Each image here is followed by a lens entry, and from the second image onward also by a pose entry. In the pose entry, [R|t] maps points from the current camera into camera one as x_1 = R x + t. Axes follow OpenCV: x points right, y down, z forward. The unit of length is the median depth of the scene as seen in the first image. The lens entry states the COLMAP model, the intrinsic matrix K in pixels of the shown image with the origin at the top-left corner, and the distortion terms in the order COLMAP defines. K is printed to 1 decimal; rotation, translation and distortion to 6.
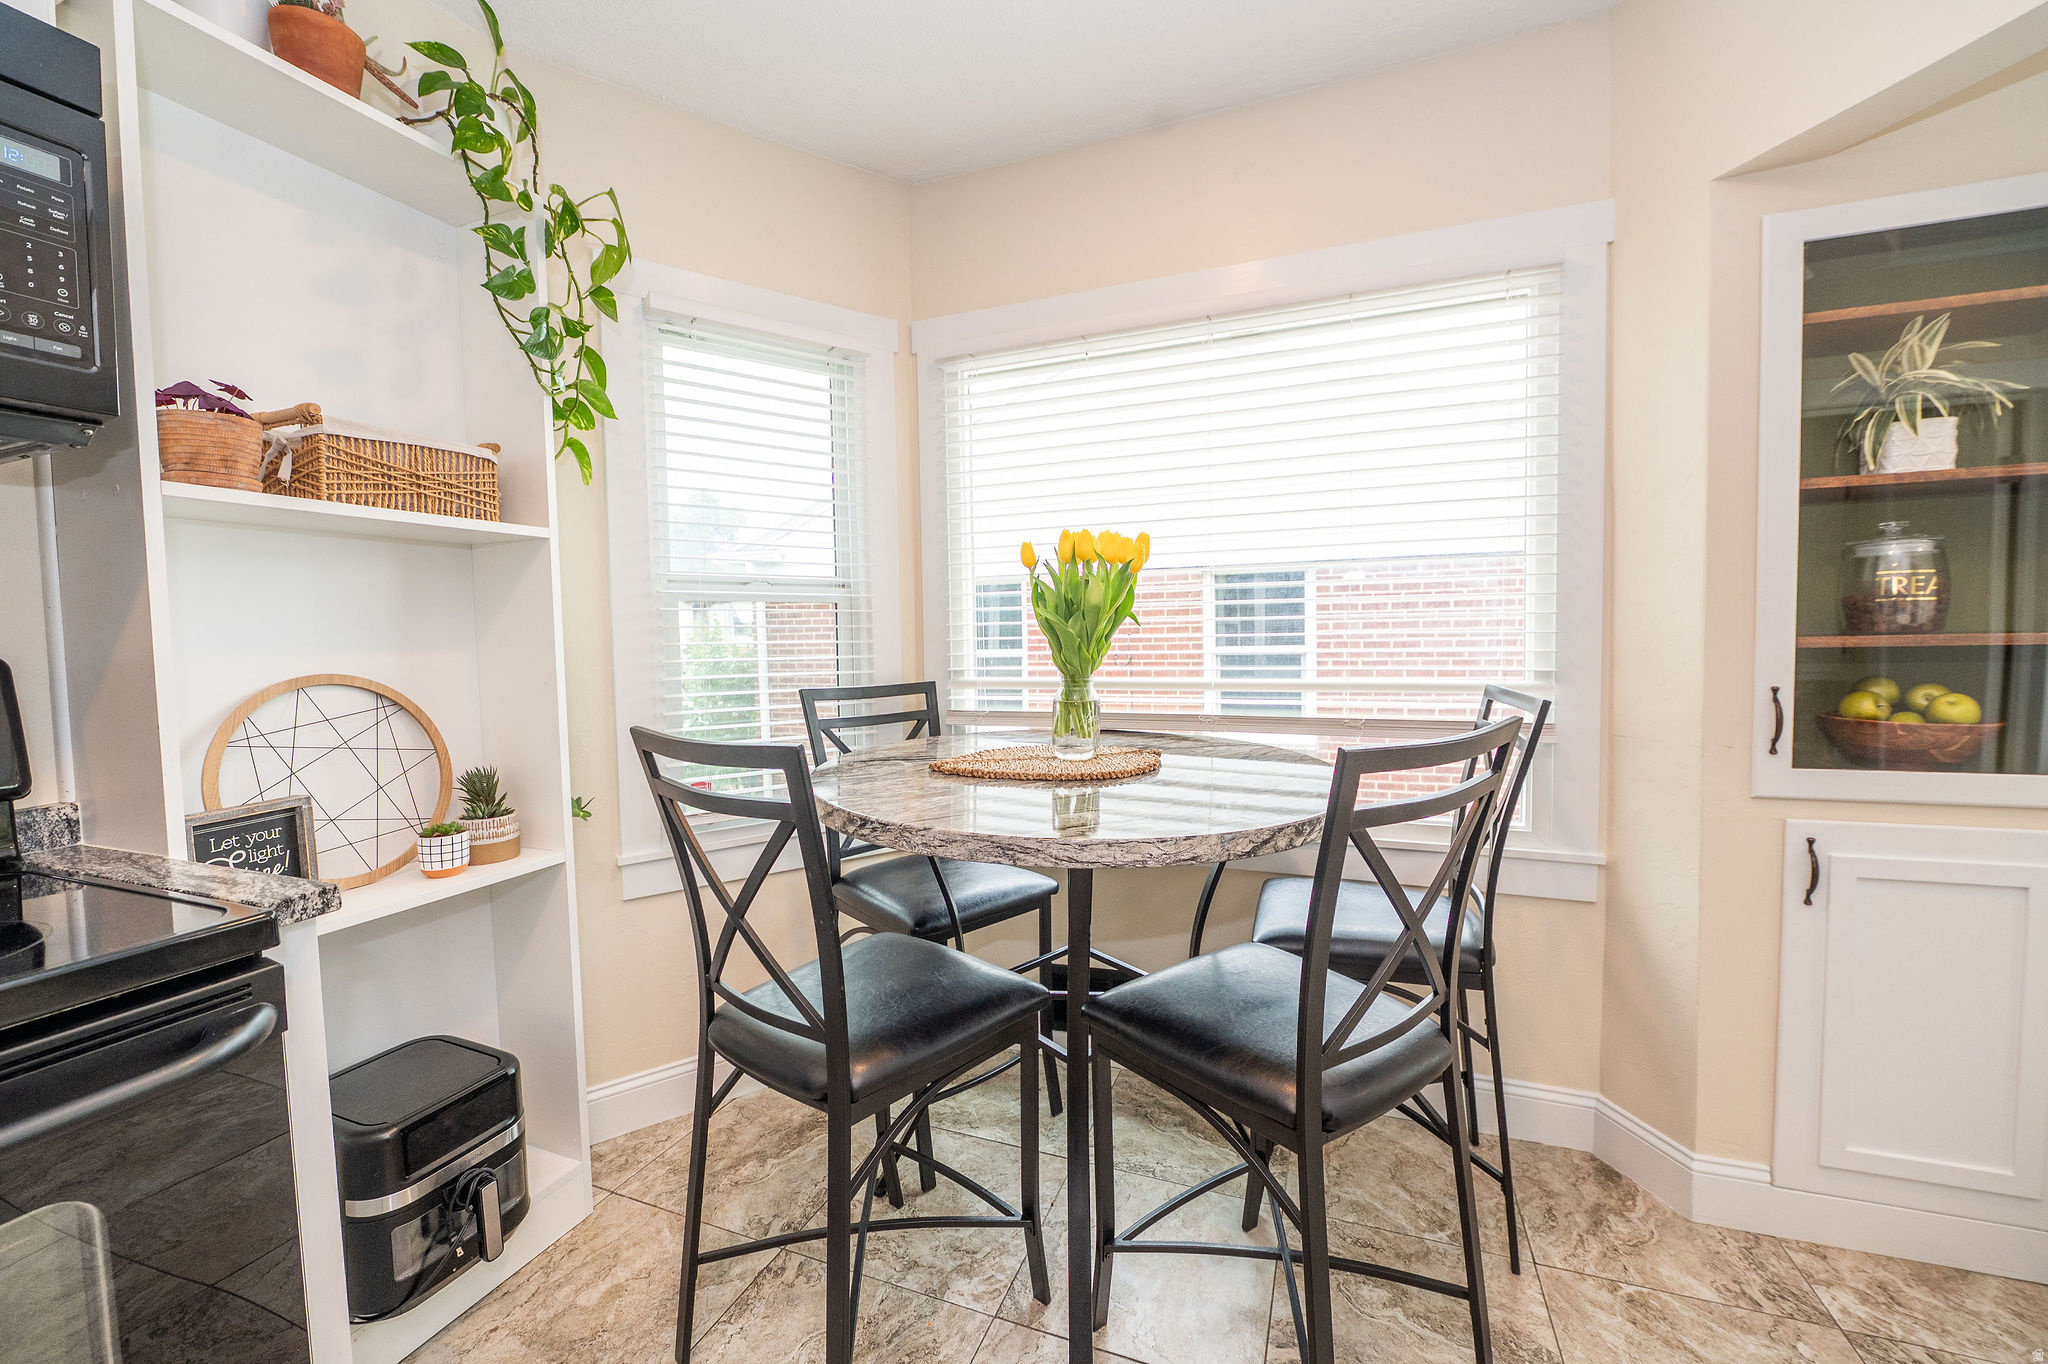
lens RADIAL K [[813.4, 0, 1026.0], [0, 813.4, 676.8], [0, 0, 1]] dist [-0.010136, -0.001164]
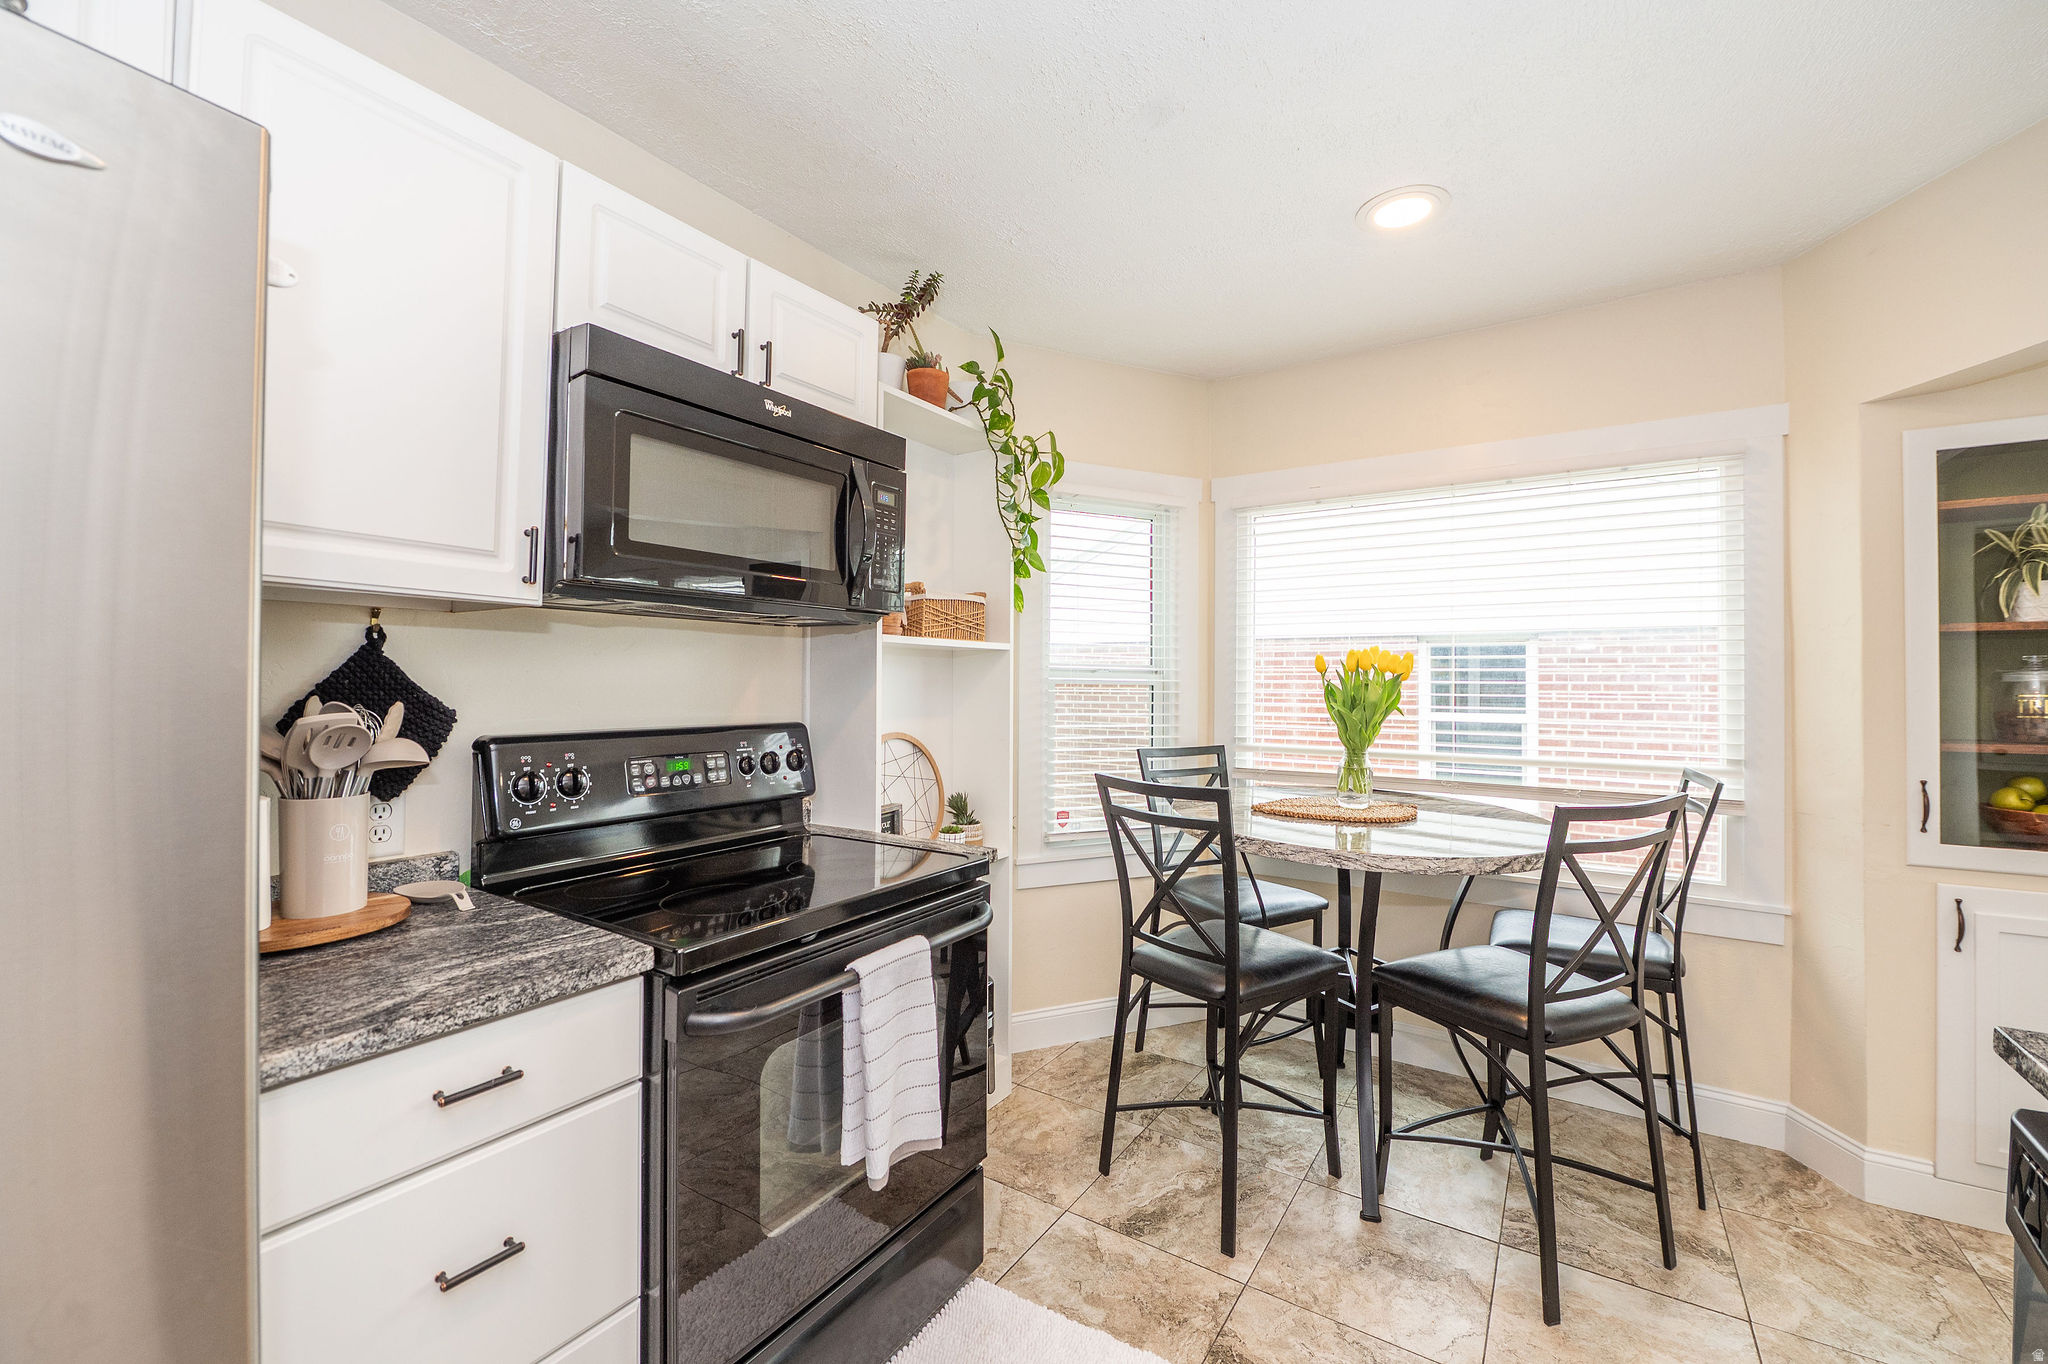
lens RADIAL K [[813.4, 0, 1039.3], [0, 813.4, 677.4], [0, 0, 1]] dist [-0.010136, -0.001164]
pose [[0.978093, 0.022313, -0.206968, -0.212965], [-0.034661, 0.997816, -0.056232, -0.031695], [0.205261, 0.062174, 0.976730, -0.580765]]
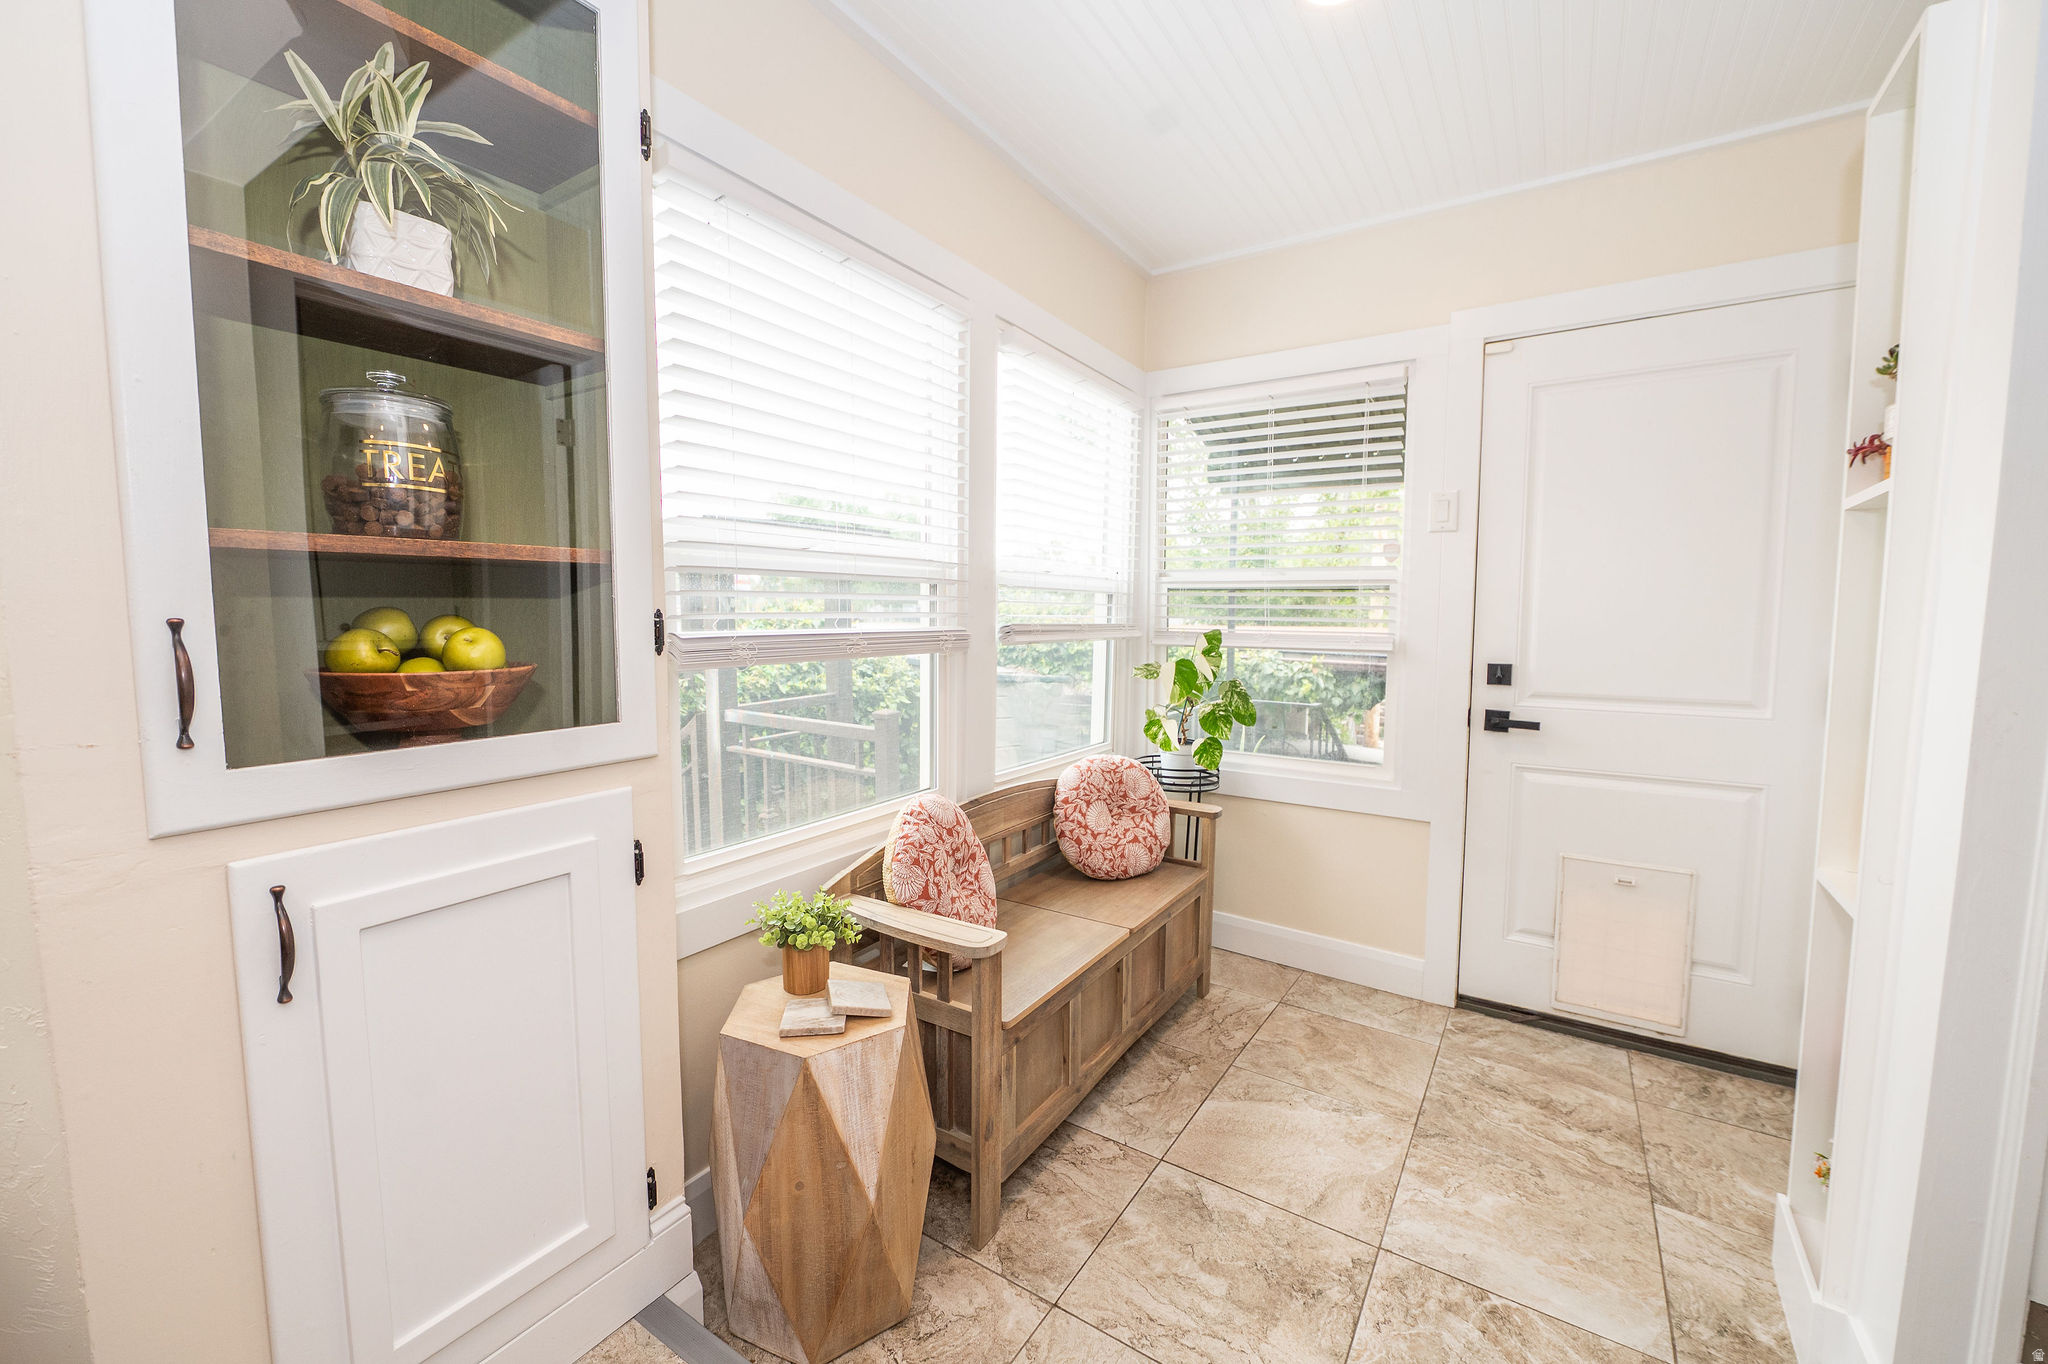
lens RADIAL K [[813.4, 0, 1024.2], [0, 813.4, 678.8], [0, 0, 1]] dist [-0.010136, -0.001164]
pose [[0.210660, -0.065323, 0.975374, 0.537060], [0.038597, 0.997543, 0.058471, 0.041166], [-0.976797, 0.025329, 0.212664, 0.357034]]
